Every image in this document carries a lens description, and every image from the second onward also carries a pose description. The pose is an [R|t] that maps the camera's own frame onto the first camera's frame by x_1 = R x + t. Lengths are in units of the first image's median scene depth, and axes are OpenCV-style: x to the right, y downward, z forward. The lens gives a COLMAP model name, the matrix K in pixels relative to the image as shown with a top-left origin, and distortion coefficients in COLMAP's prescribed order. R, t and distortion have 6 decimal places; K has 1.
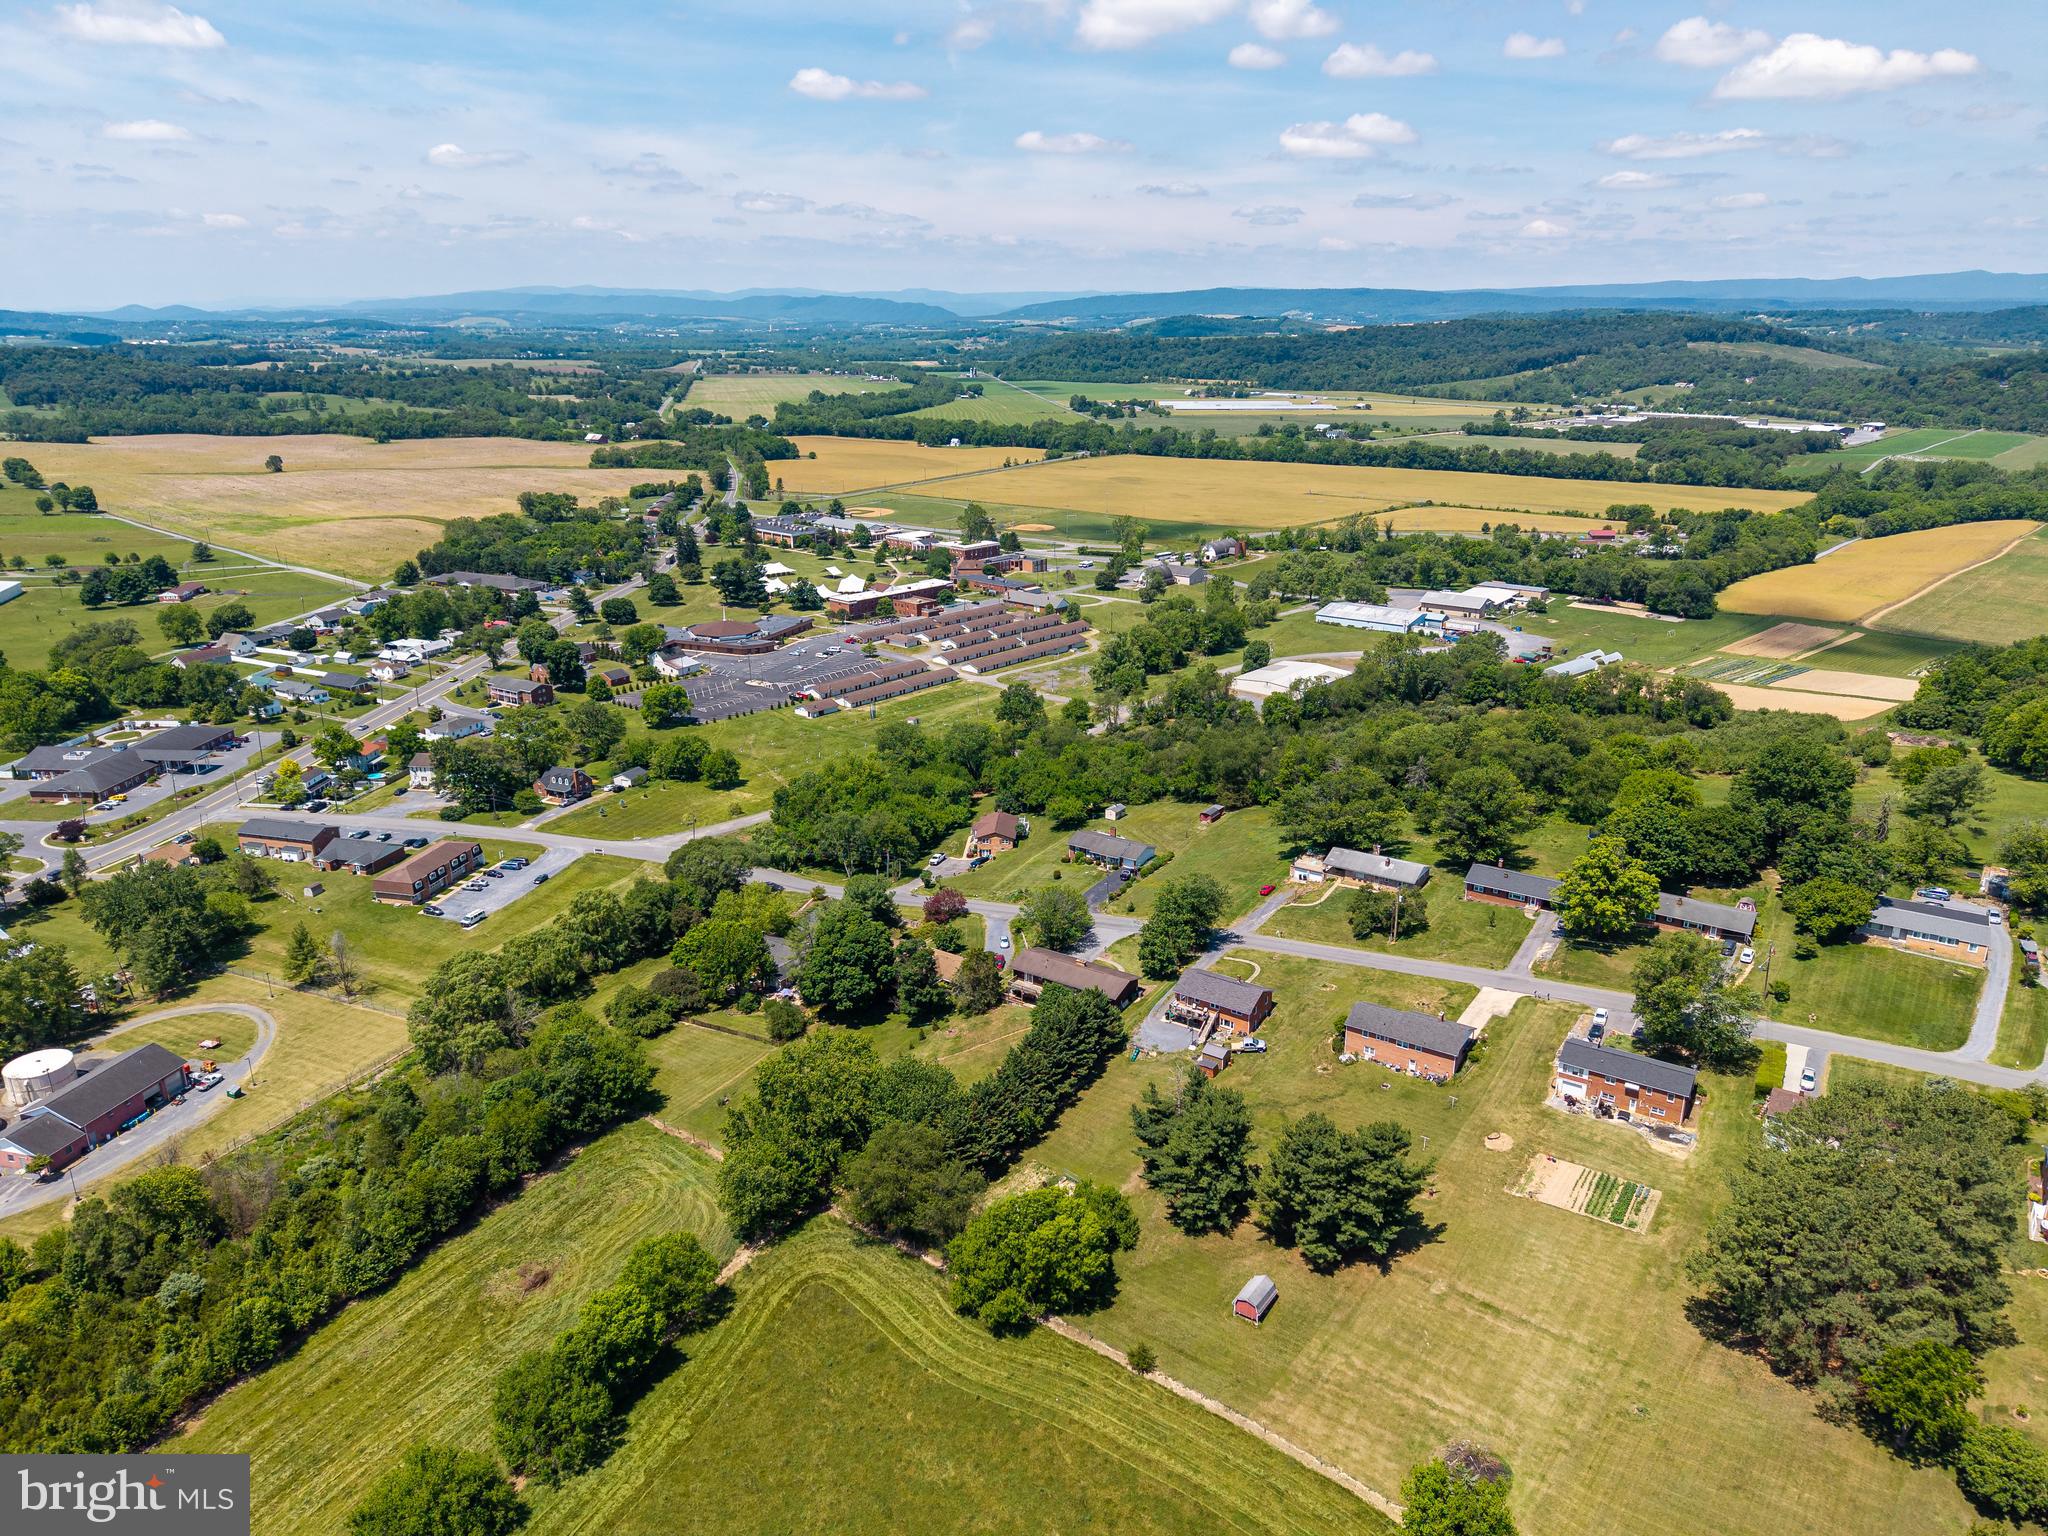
lens RADIAL K [[1374.5, 0, 1034.8], [0, 1374.5, 733.3], [0, 0, 1]] dist [0.066080, -0.083660]
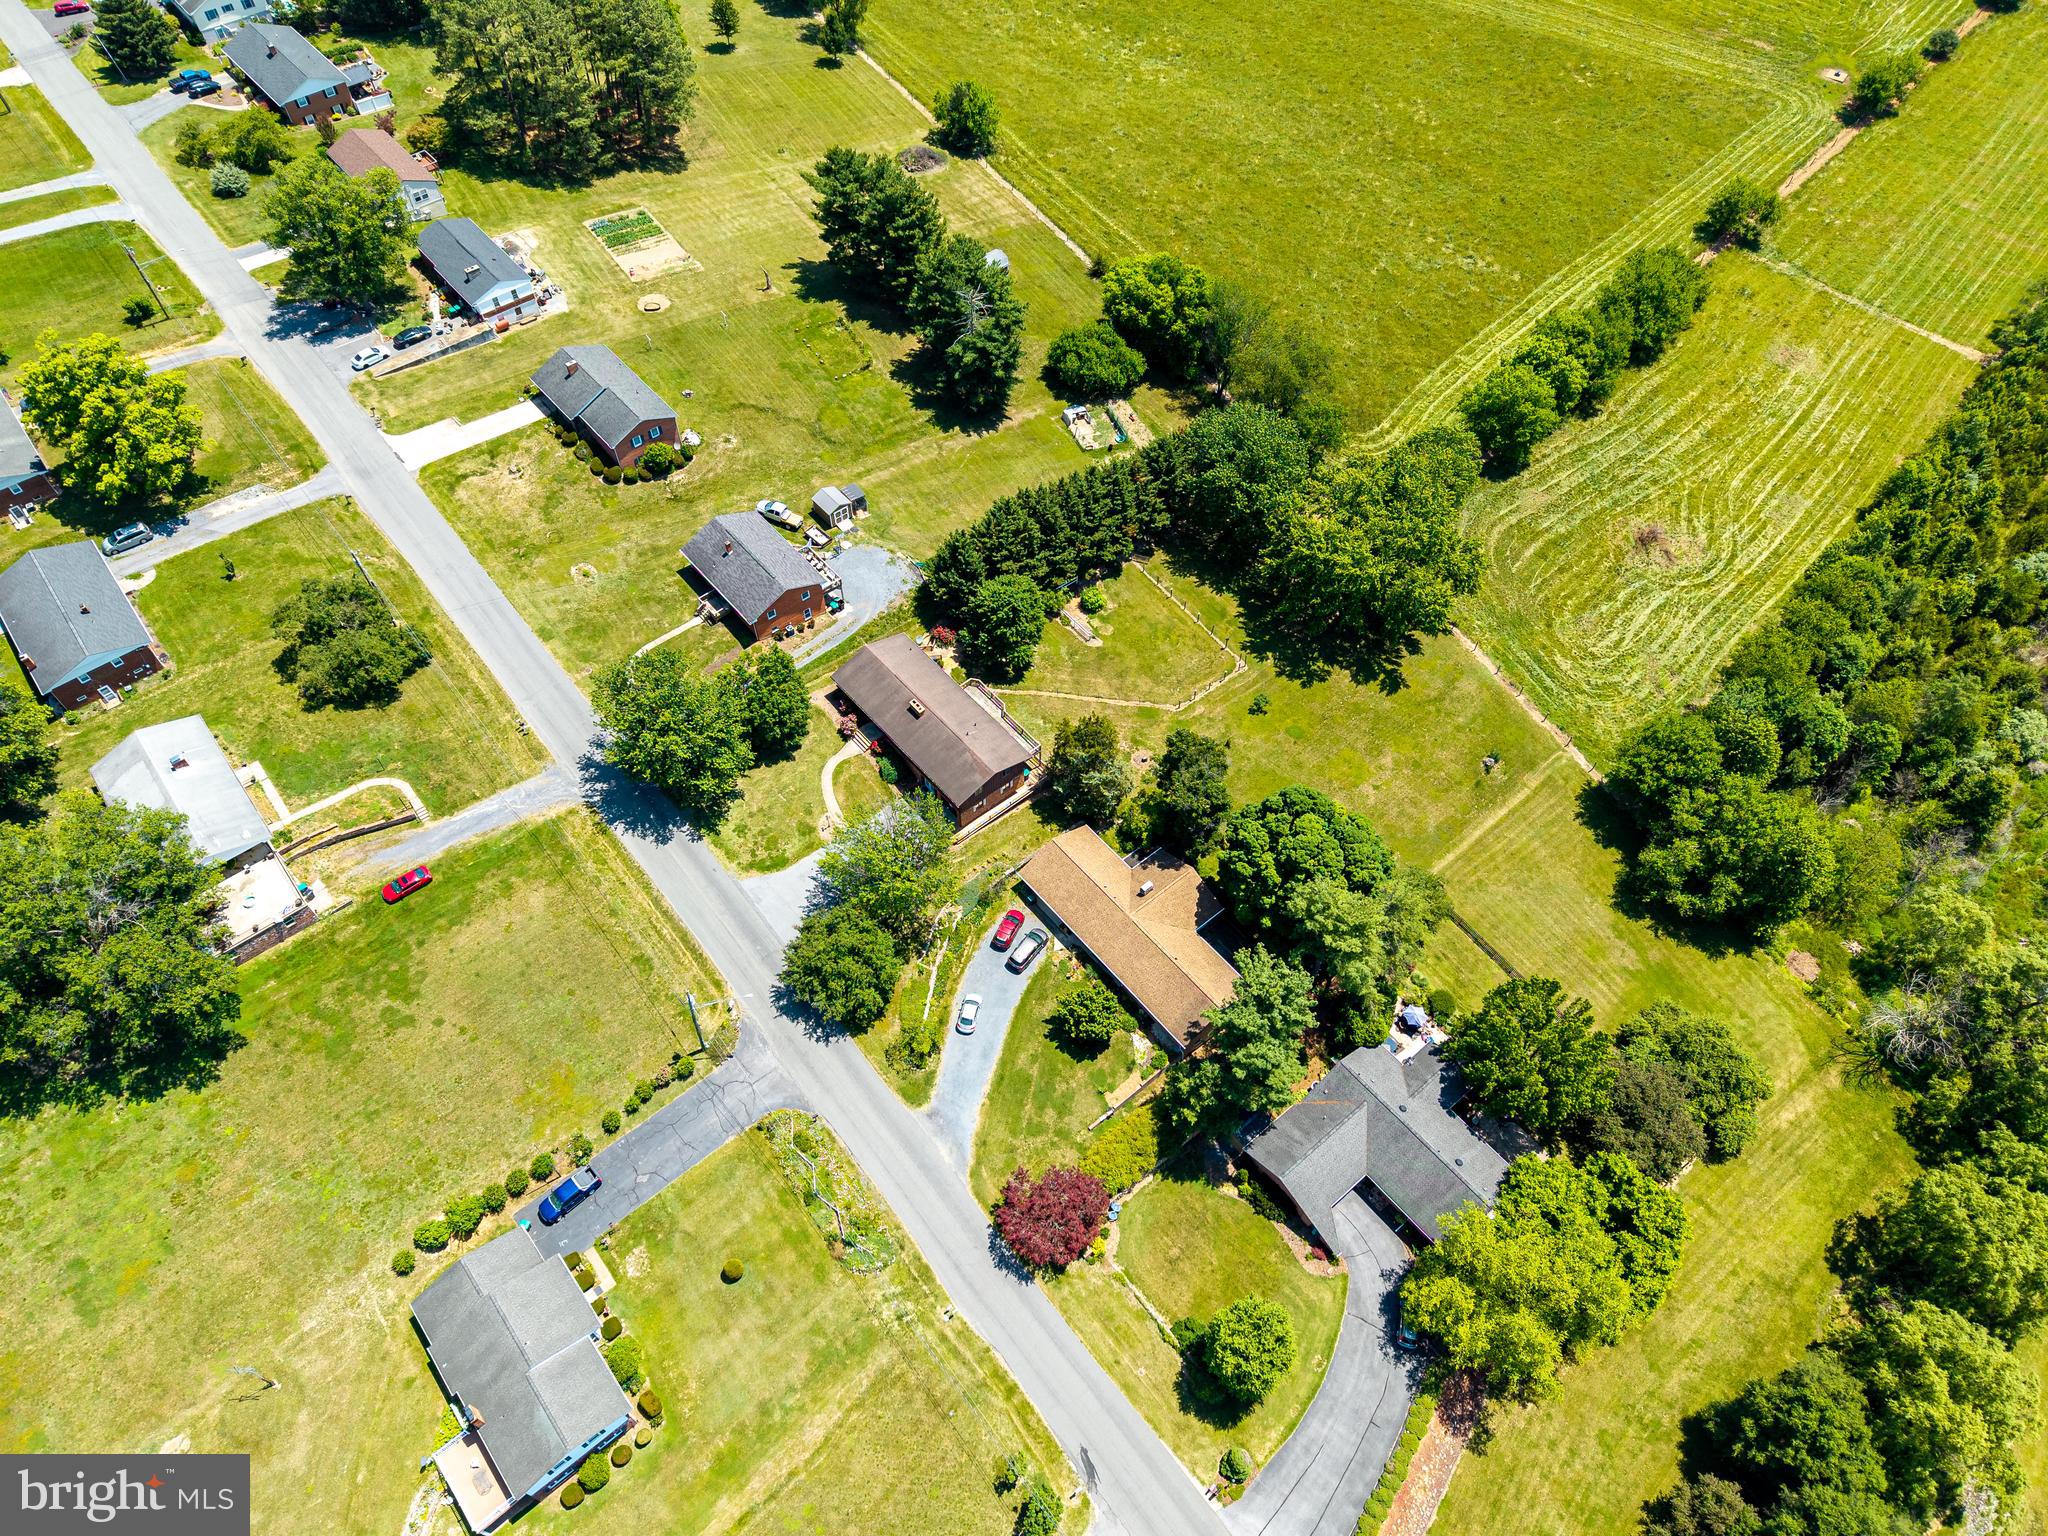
lens RADIAL K [[1376.7, 0, 1026.3], [0, 1376.7, 759.4], [0, 0, 1]] dist [0.013851, -0.010183]
pose [[-0.956979, -0.230082, 0.176787, -0.092276], [0.088952, 0.347306, 0.933523, -0.283366], [-0.276186, 0.909088, -0.311898, 0.935063]]
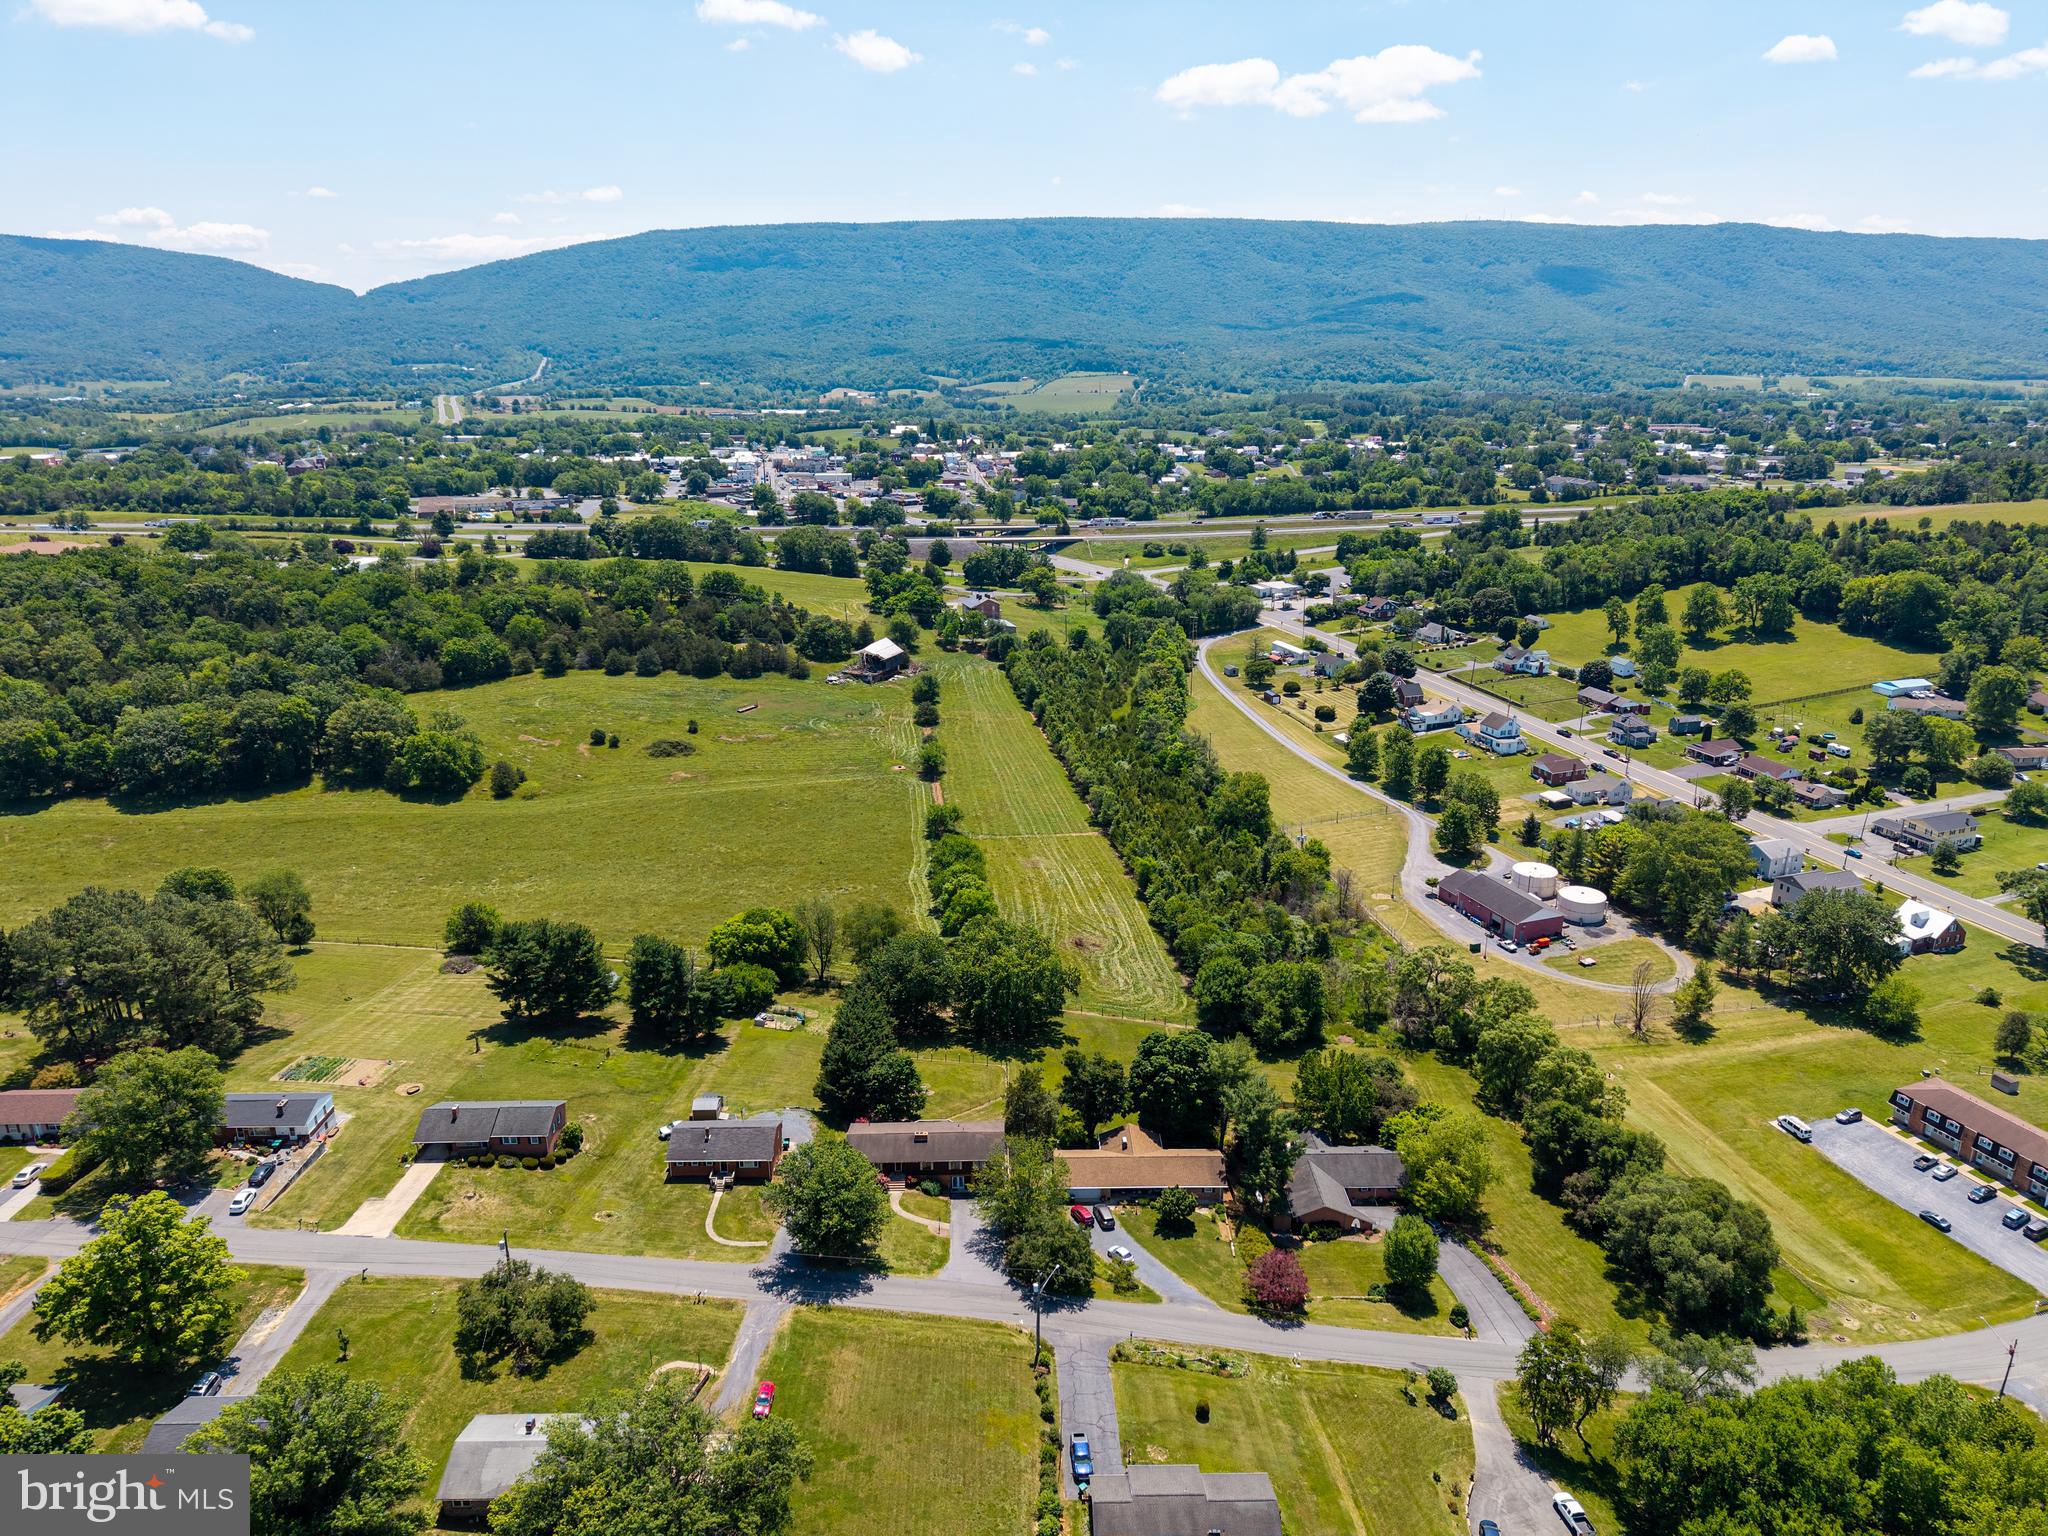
lens RADIAL K [[1372.5, 0, 1033.3], [0, 1372.5, 755.2], [0, 0, 1]] dist [0.027080, -0.028099]
pose [[-0.822572, 0.168918, -0.542994, 0.292586], [-0.162737, 0.845004, 0.509396, -0.337369], [0.544878, 0.507381, -0.667587, 1.142024]]
